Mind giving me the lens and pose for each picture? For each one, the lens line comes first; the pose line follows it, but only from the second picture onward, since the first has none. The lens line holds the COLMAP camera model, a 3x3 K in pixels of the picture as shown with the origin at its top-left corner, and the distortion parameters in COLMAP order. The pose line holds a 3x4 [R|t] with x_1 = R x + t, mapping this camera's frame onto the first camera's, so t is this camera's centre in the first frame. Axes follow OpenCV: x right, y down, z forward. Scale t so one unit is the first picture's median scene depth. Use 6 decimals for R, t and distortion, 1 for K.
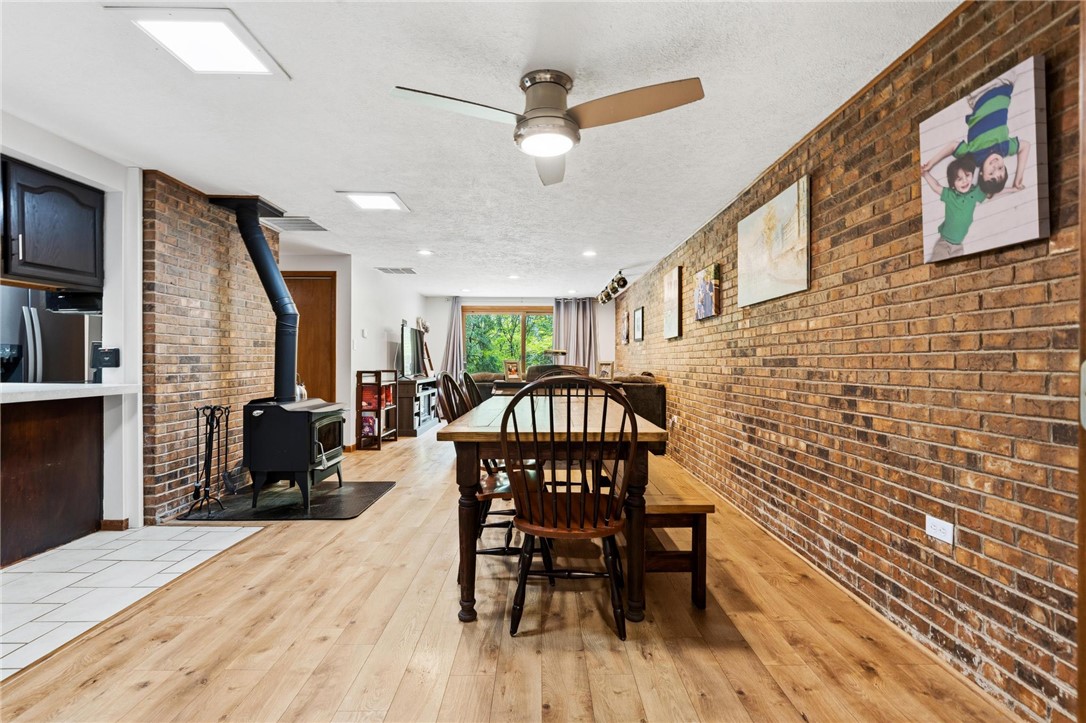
lens RADIAL K [[497.0, 0, 550.2], [0, 497.0, 360.8], [0, 0, 1]] dist [-0.001481, 0.000858]
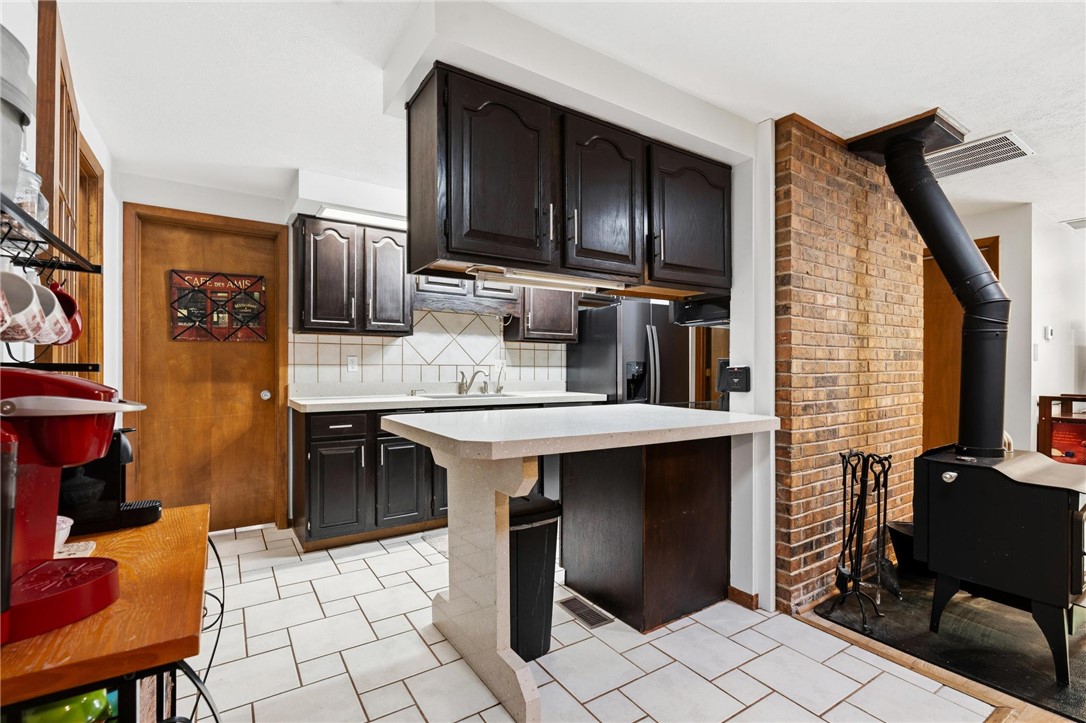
lens RADIAL K [[497.0, 0, 538.8], [0, 497.0, 366.0], [0, 0, 1]] dist [-0.001481, 0.000858]
pose [[0.547857, -0.005115, -0.836556, -0.400889], [-0.001925, 0.999971, -0.007374, -0.019405], [0.836570, 0.005650, 0.547831, 0.311386]]
